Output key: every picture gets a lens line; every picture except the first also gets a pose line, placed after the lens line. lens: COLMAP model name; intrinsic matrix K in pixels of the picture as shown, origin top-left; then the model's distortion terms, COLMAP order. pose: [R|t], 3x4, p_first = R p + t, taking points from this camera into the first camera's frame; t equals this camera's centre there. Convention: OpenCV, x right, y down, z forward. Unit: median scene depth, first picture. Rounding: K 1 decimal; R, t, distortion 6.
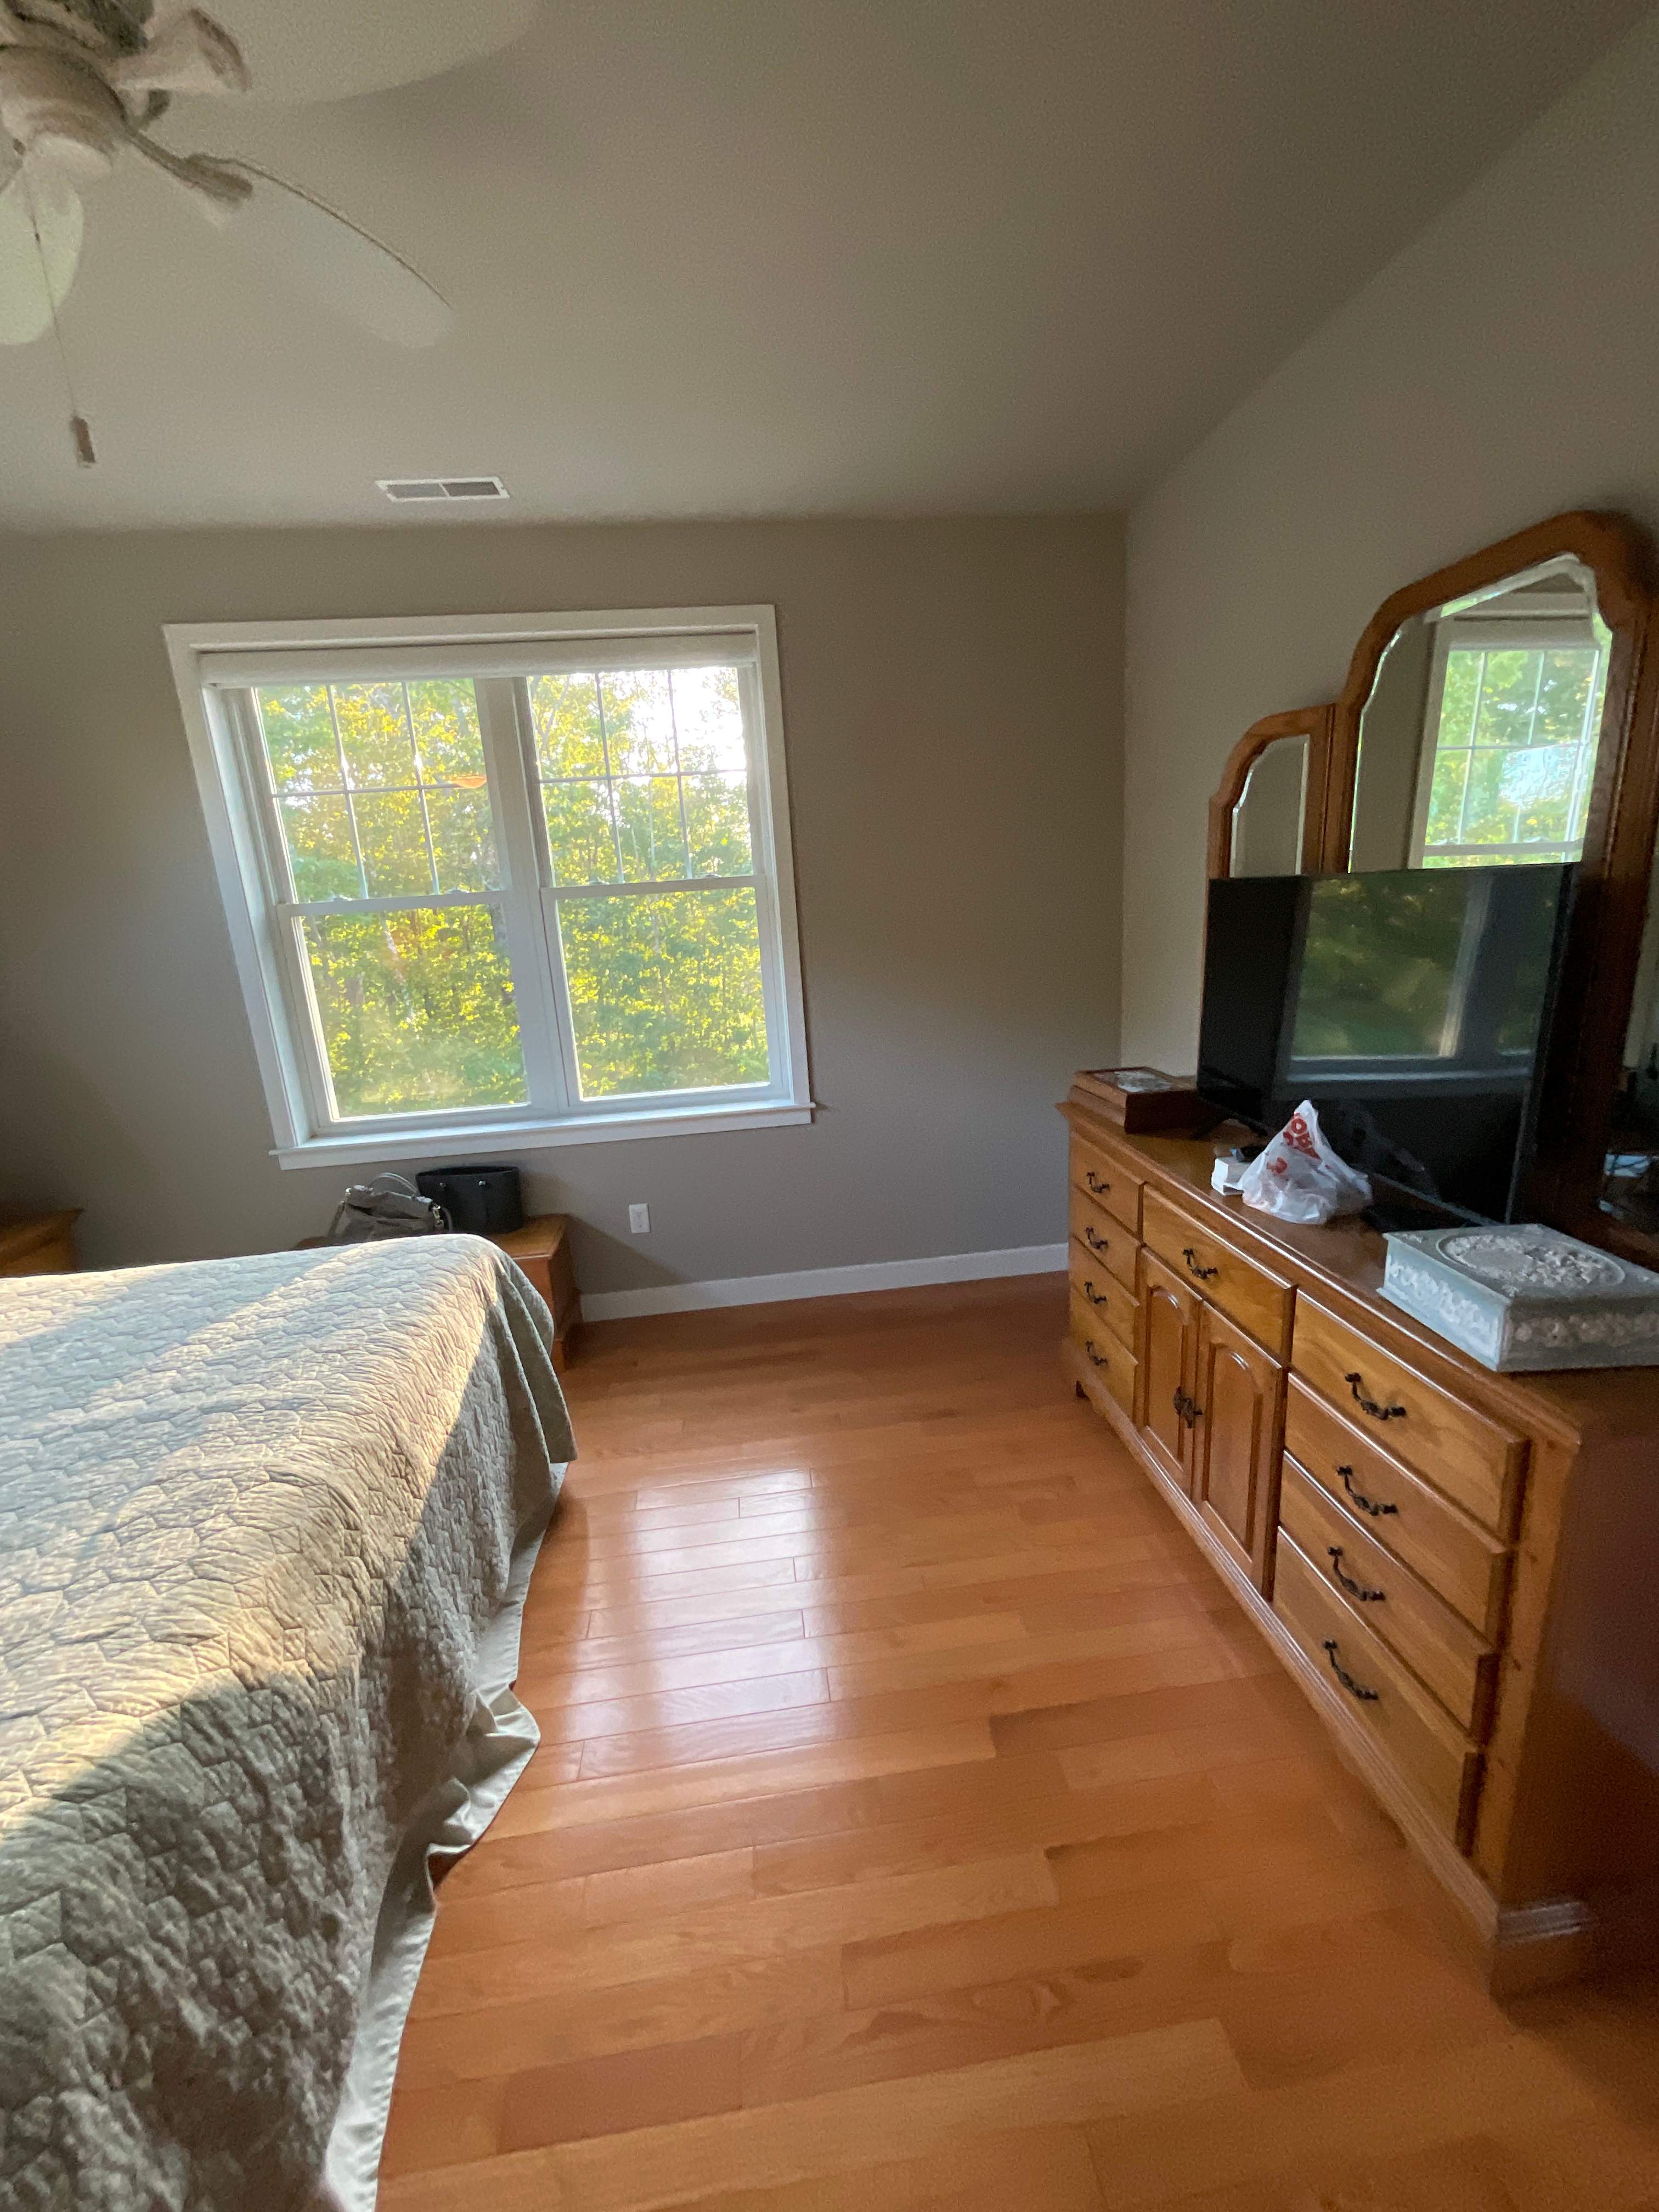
lens RADIAL K [[894.3, 0, 829.5], [0, 894.3, 1106.0], [0, 0, 1]] dist [0.002103, 0.000642]
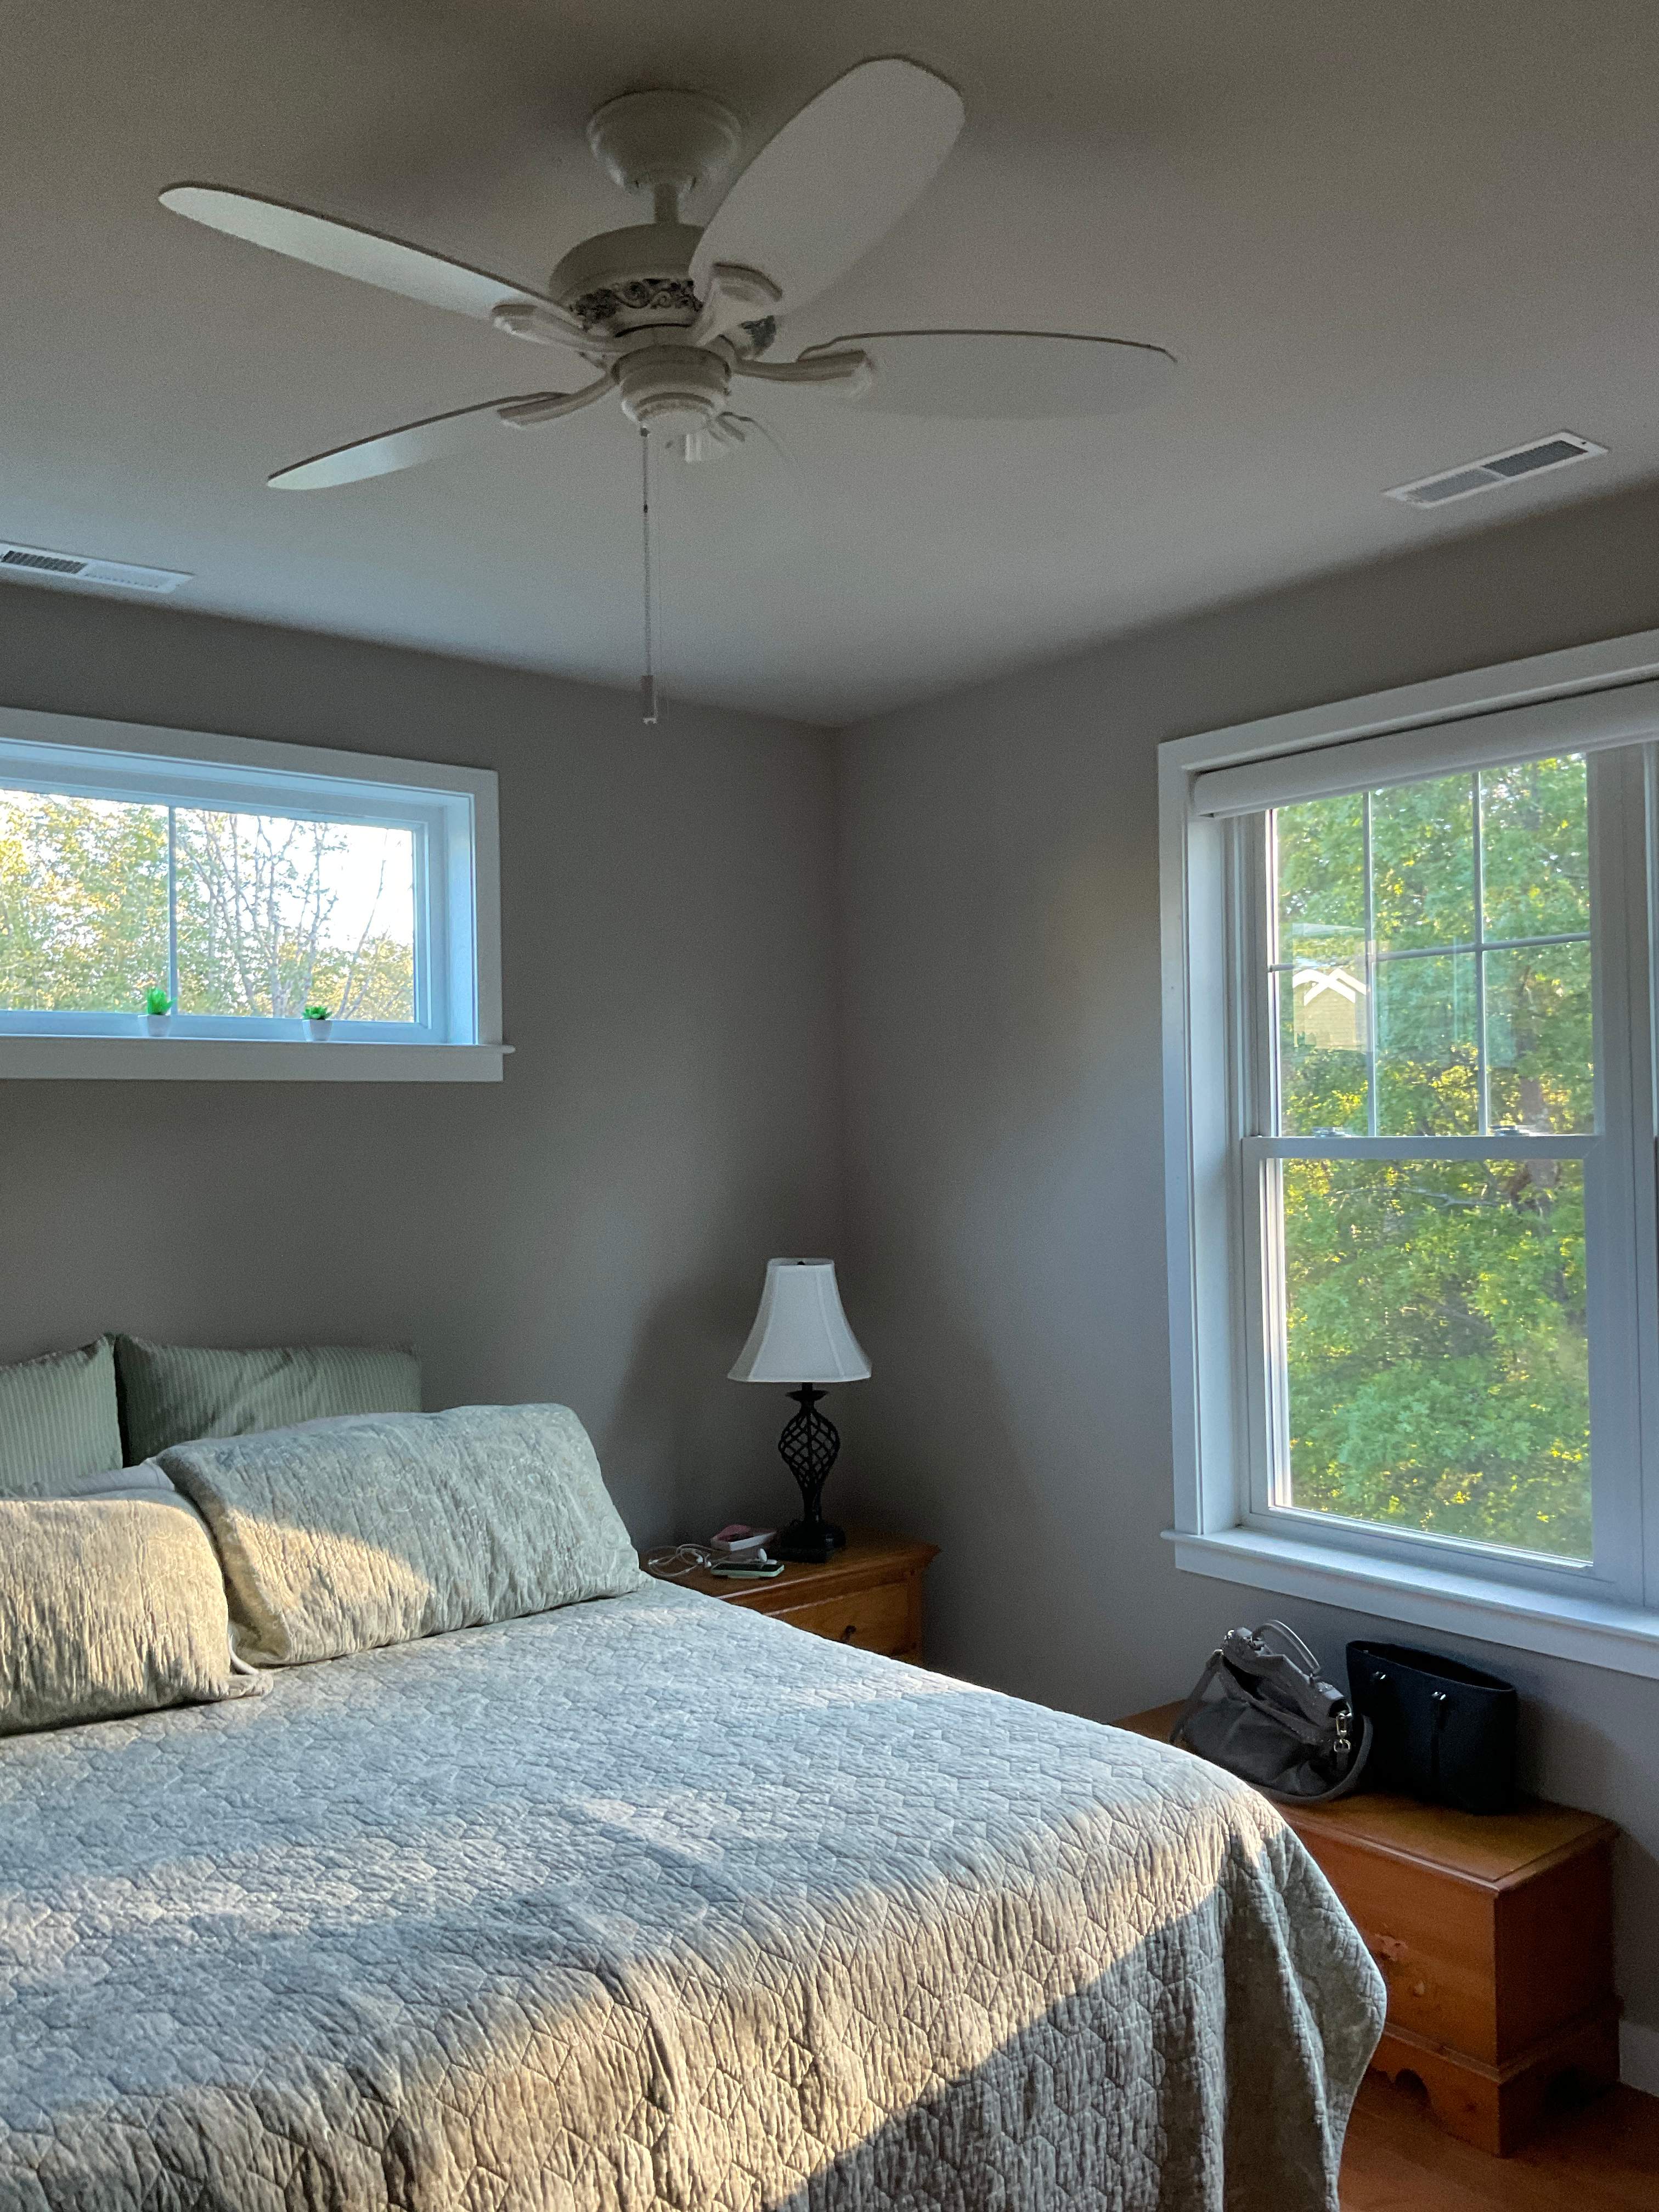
lens RADIAL K [[1842.6, 0, 829.5], [0, 1842.6, 1106.0], [0, 0, 1]] dist [0.002583, -0.018577]
pose [[0.529248, 0.043829, -0.847334, 0.646868], [-0.217659, 0.972259, -0.085660, -0.159519], [0.820074, 0.229765, 0.524106, 0.198677]]
